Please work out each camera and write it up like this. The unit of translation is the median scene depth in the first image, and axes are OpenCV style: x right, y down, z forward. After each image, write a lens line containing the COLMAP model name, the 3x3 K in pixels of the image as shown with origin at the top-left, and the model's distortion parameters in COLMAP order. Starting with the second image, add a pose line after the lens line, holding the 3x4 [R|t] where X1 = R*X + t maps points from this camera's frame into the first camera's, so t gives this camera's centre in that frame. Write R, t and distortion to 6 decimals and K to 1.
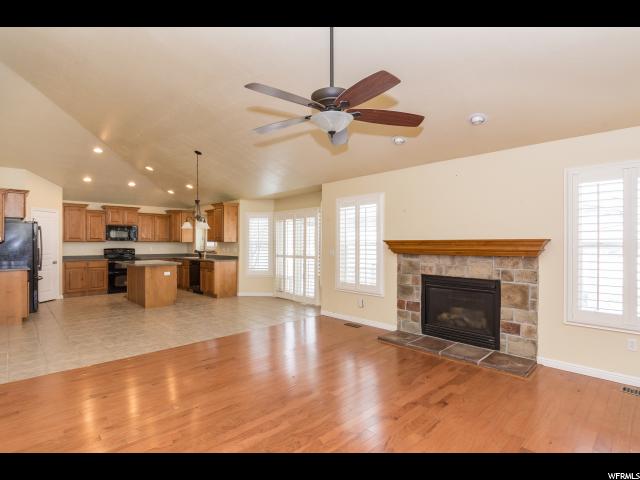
lens RADIAL K [[324.7, 0, 324.3], [0, 324.7, 241.2], [0, 0, 1]] dist [-0.011078, 0.001678]
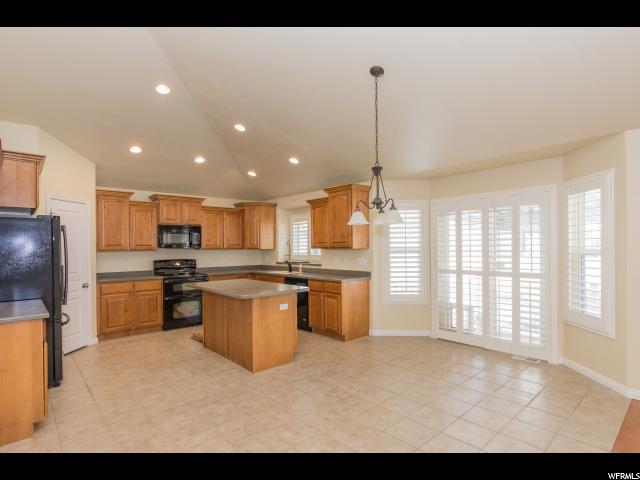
lens RADIAL K [[324.7, 0, 316.9], [0, 324.7, 244.9], [0, 0, 1]] dist [-0.011078, 0.001678]
pose [[0.999419, -0.009147, -0.032820, -0.351256], [0.009077, 0.999956, -0.002297, -0.004751], [0.032839, 0.001998, 0.999459, 0.376163]]
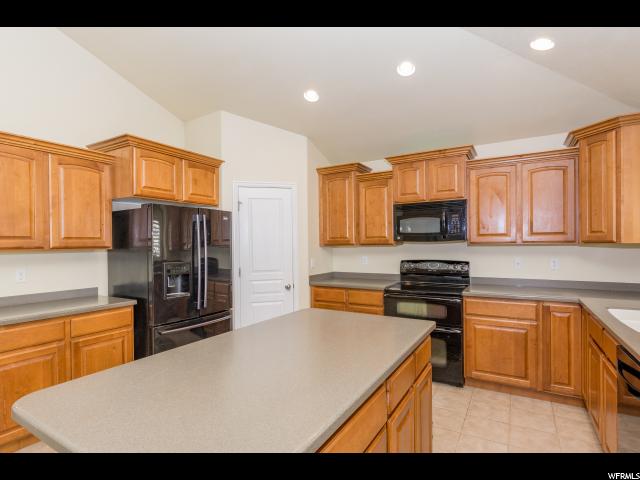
lens RADIAL K [[324.7, 0, 319.9], [0, 324.7, 243.0], [0, 0, 1]] dist [-0.011078, 0.001678]
pose [[0.263997, -0.001149, -0.964523, -0.313509], [0.015162, 0.999881, 0.002959, -0.003328], [0.964404, -0.015406, 0.263983, 0.837047]]
